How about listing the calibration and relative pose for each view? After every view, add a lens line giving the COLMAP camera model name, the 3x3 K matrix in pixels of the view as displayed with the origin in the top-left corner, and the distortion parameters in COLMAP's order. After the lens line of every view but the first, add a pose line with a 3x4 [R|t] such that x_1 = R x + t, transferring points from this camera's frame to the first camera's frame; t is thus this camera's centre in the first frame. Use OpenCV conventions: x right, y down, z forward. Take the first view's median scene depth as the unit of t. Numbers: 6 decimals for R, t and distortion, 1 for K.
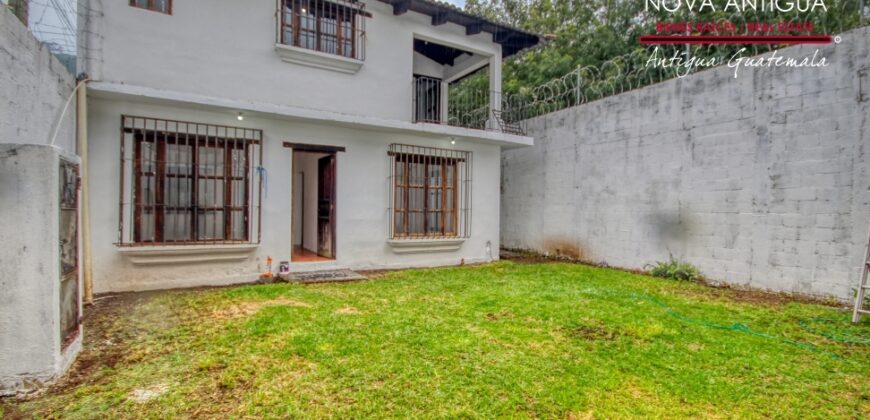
lens RADIAL K [[404.7, 0, 426.6], [0, 404.7, 213.9], [0, 0, 1]] dist [0.004750, 0.000370]
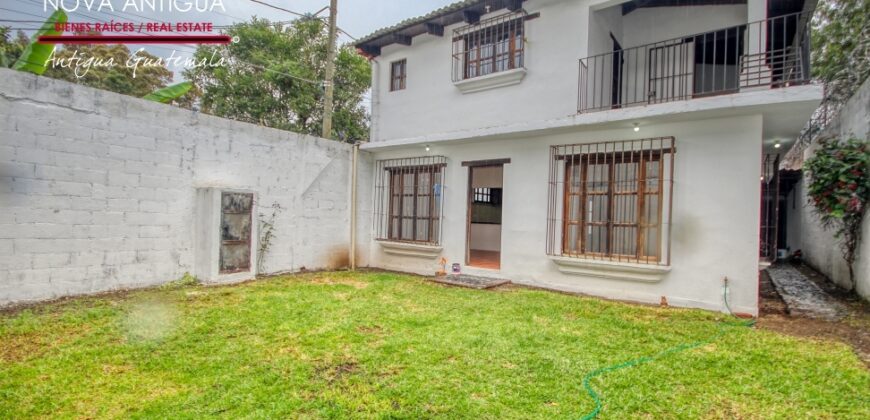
lens RADIAL K [[404.7, 0, 426.8], [0, 404.7, 210.6], [0, 0, 1]] dist [0.004750, 0.000370]
pose [[0.381011, -0.011238, -0.924502, 0.630209], [-0.030642, 0.999223, -0.024774, -0.003789], [0.924063, 0.037768, 0.380370, 0.420254]]
